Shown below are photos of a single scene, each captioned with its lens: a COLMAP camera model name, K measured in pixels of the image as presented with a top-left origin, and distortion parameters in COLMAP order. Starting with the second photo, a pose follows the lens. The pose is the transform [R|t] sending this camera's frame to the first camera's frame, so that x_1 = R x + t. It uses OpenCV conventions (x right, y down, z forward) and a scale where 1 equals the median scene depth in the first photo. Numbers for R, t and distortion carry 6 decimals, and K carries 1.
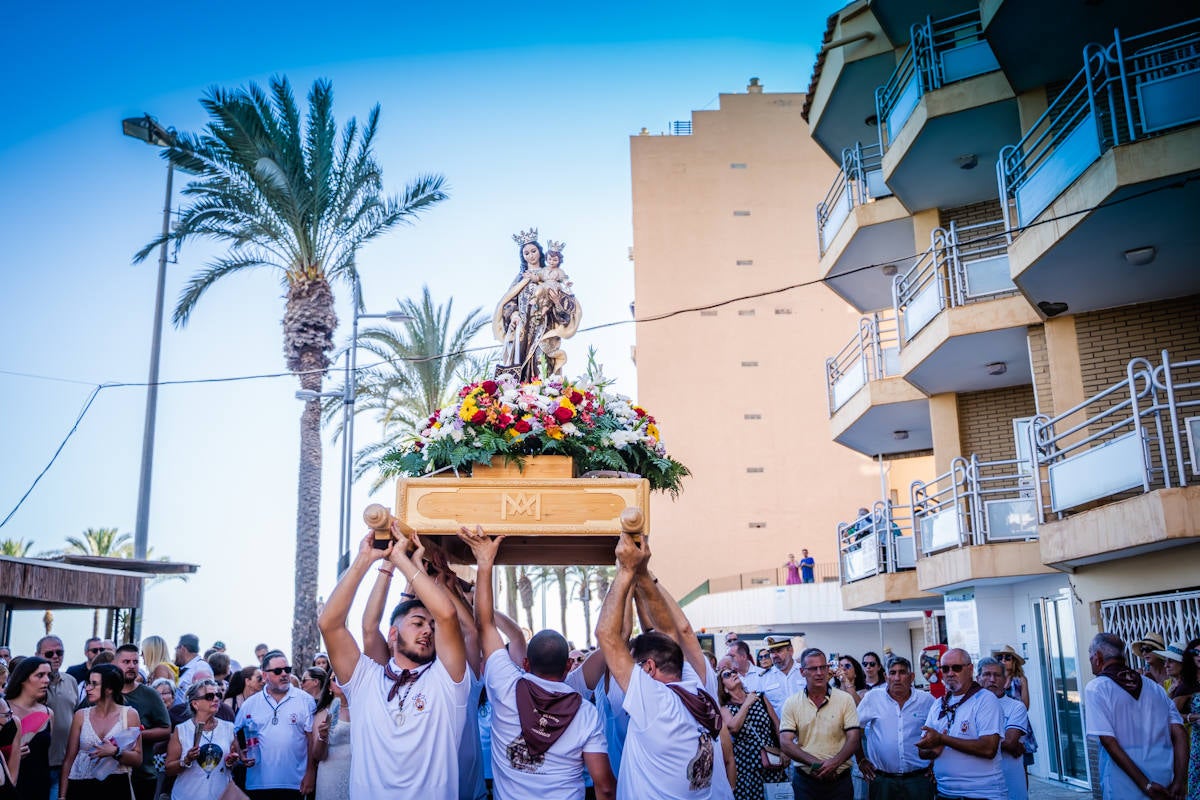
lens RADIAL K [[1309.3, 0, 600.0], [0, 1309.3, 400.0], [0, 0, 1]] dist [0.002433, 0.000127]
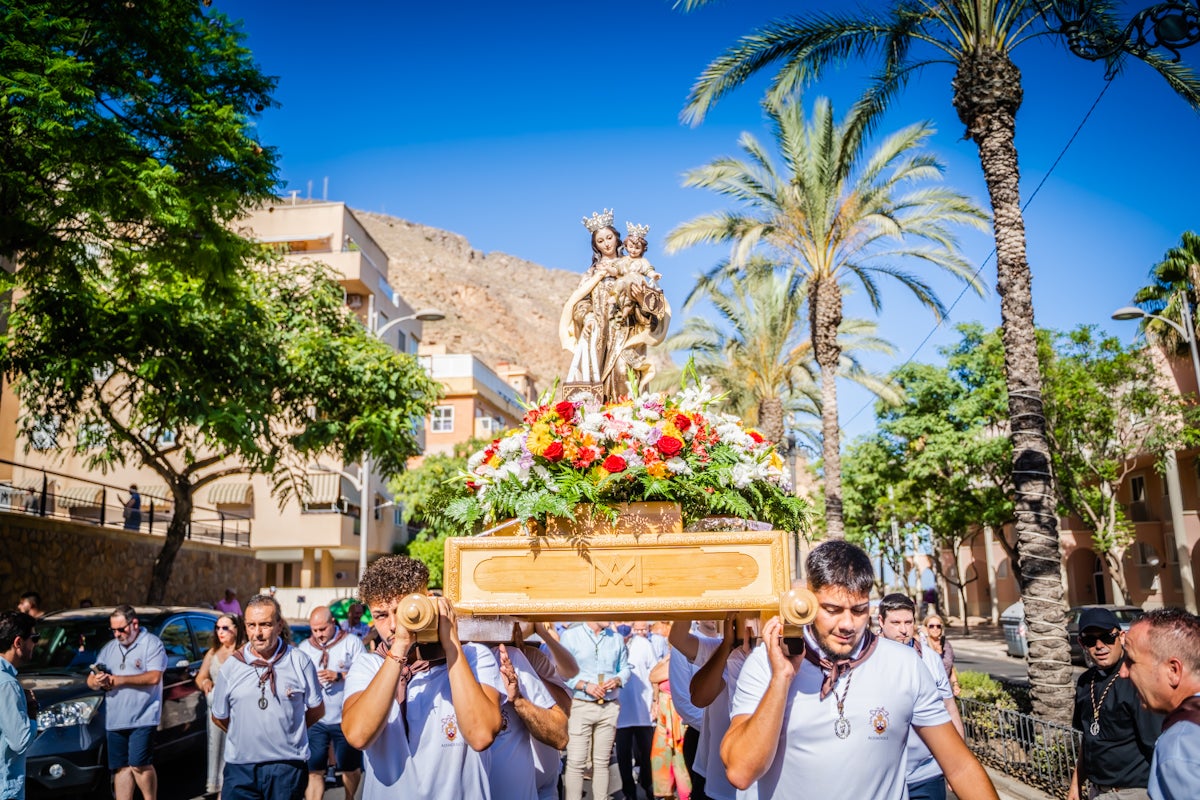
lens RADIAL K [[1095.5, 0, 600.0], [0, 1095.5, 400.0], [0, 0, 1]] dist [-0.001179, 0.000145]
pose [[0.999561, -0.024780, -0.016271, -0.054365], [0.024689, 0.999679, -0.005726, -0.011877], [0.016407, 0.005322, 0.999851, 0.372847]]
